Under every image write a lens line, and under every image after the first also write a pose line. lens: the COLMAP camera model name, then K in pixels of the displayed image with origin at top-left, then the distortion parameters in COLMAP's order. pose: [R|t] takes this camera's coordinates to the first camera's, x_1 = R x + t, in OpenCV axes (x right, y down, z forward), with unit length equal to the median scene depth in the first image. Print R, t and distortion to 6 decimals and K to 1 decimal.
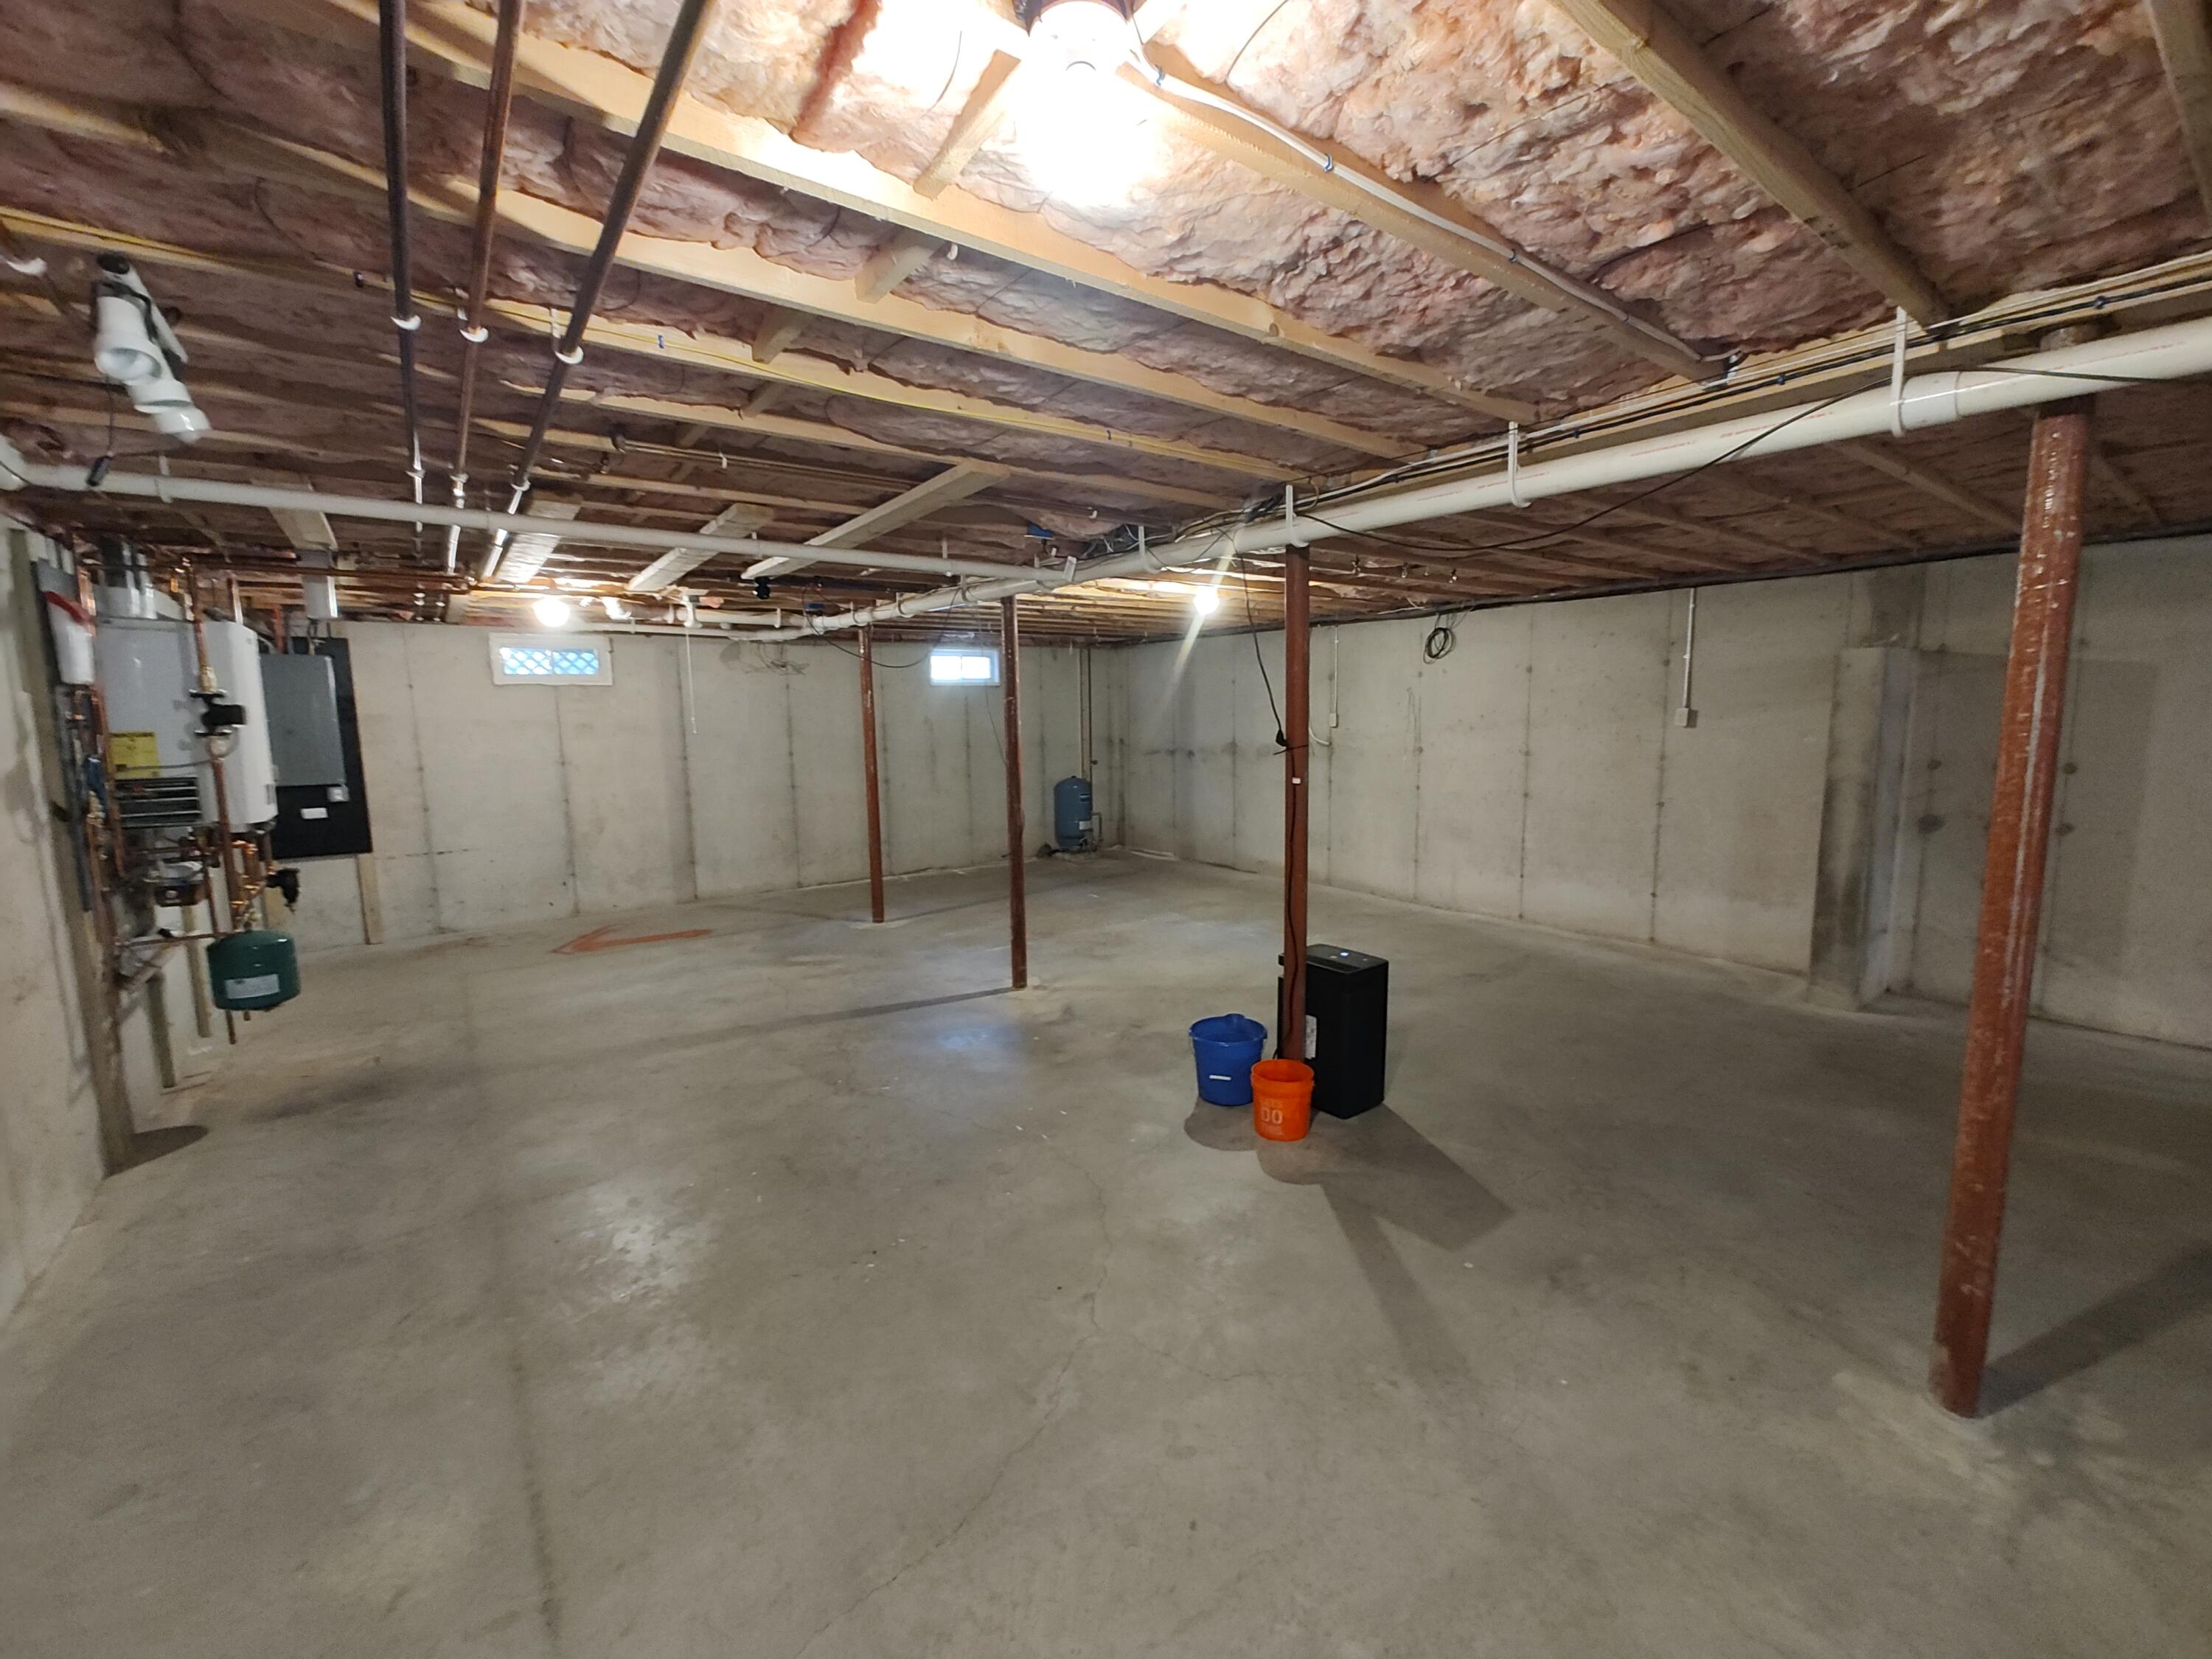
lens RADIAL K [[914.6, 0, 1106.0], [0, 914.6, 829.5], [0, 0, 1]] dist [-0.002210, -0.000379]
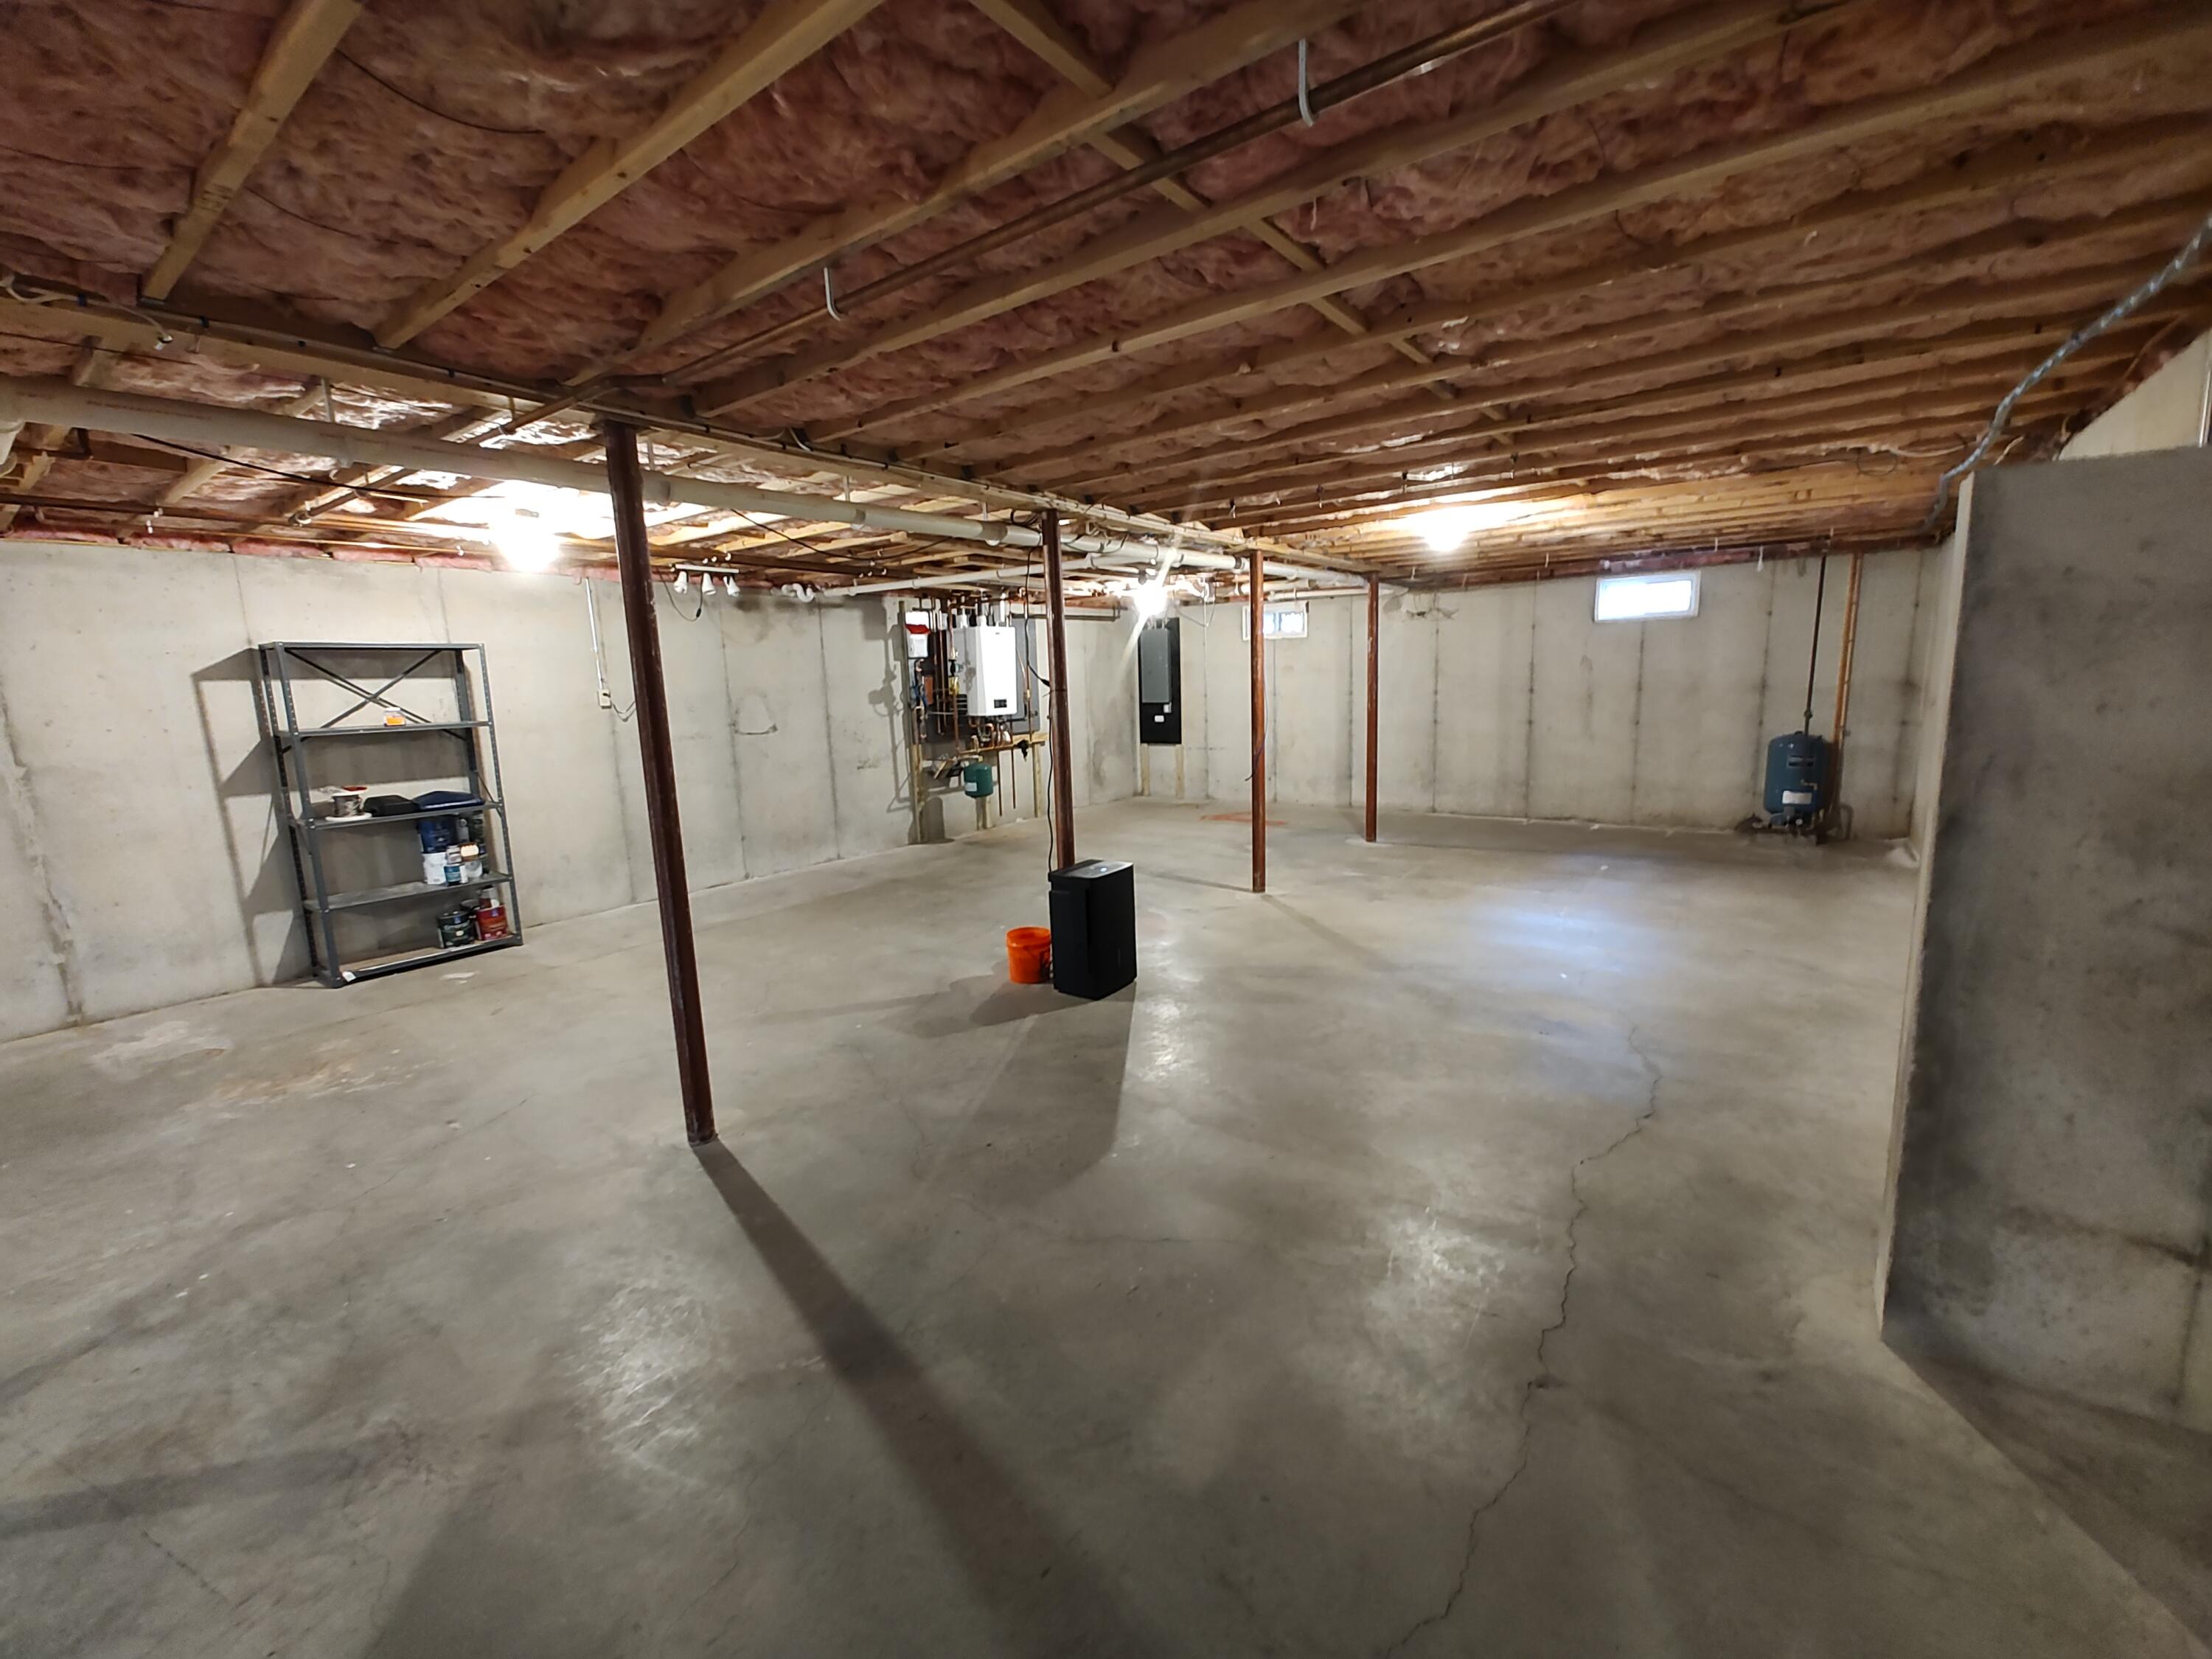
lens RADIAL K [[914.6, 0, 1106.0], [0, 914.6, 829.5], [0, 0, 1]] dist [-0.002210, -0.000379]
pose [[0.284605, 0.166093, -0.944147, 0.776733], [-0.096437, 0.984841, 0.144182, -0.049528], [0.953782, 0.050016, 0.296308, 0.368292]]
